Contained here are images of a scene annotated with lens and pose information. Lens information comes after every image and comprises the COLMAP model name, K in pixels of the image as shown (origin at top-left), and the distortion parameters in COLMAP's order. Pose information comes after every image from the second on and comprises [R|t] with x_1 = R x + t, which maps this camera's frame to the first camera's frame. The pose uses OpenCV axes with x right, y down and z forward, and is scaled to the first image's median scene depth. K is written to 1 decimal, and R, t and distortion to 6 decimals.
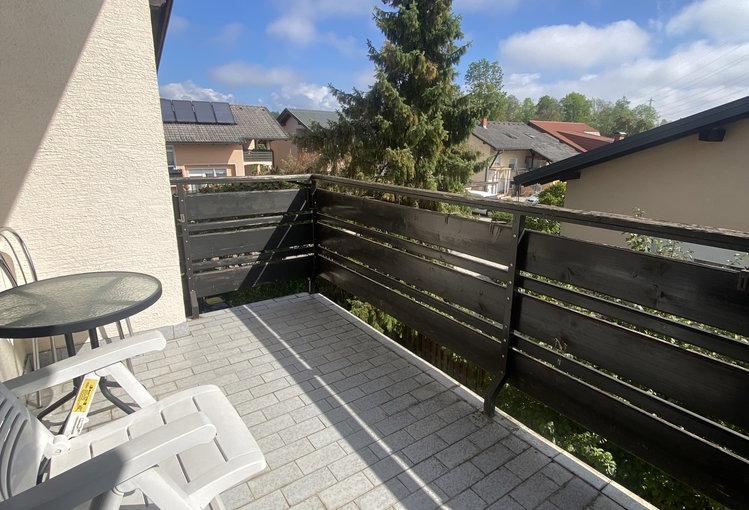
lens RADIAL K [[403.8, 0, 373.1], [0, 403.8, 252.9], [0, 0, 1]] dist [0.058947, -0.054937]
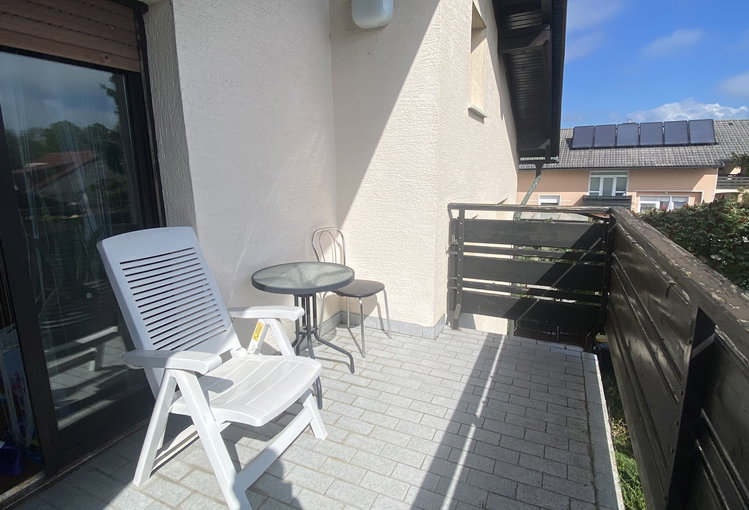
lens RADIAL K [[403.8, 0, 373.1], [0, 403.8, 252.9], [0, 0, 1]] dist [0.058947, -0.054937]
pose [[0.496001, 0.157903, -0.853844, 0.394540], [-0.207949, 0.976313, 0.059753, -0.067644], [0.843054, 0.147919, 0.517088, 0.237937]]
